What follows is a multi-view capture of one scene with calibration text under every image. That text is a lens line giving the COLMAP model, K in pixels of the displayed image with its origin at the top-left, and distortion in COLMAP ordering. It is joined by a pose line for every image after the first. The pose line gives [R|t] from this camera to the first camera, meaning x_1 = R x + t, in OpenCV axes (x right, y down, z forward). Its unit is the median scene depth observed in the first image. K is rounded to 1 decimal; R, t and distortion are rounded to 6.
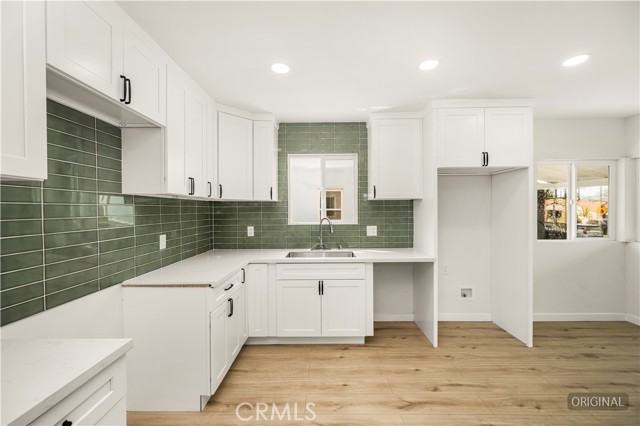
lens RADIAL K [[252.7, 0, 320.2], [0, 252.7, 212.1], [0, 0, 1]] dist [-0.004519, -0.000217]
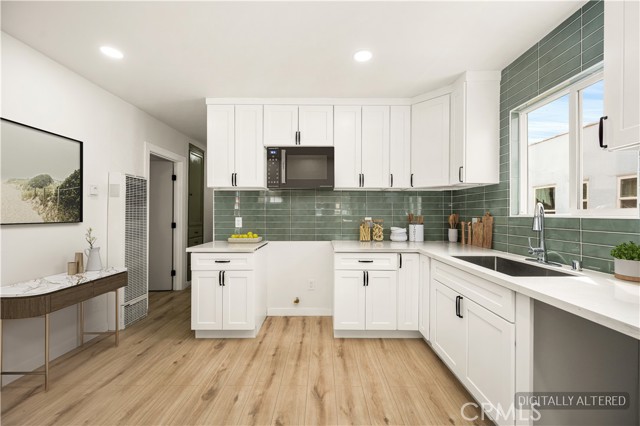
lens RADIAL K [[252.7, 0, 321.4], [0, 252.7, 211.6], [0, 0, 1]] dist [-0.004519, -0.000217]
pose [[0.017524, 0.000076, -0.999846, 0.709867], [-0.011940, 0.999929, -0.000133, 0.057629], [0.999775, 0.011940, 0.017524, 0.662634]]
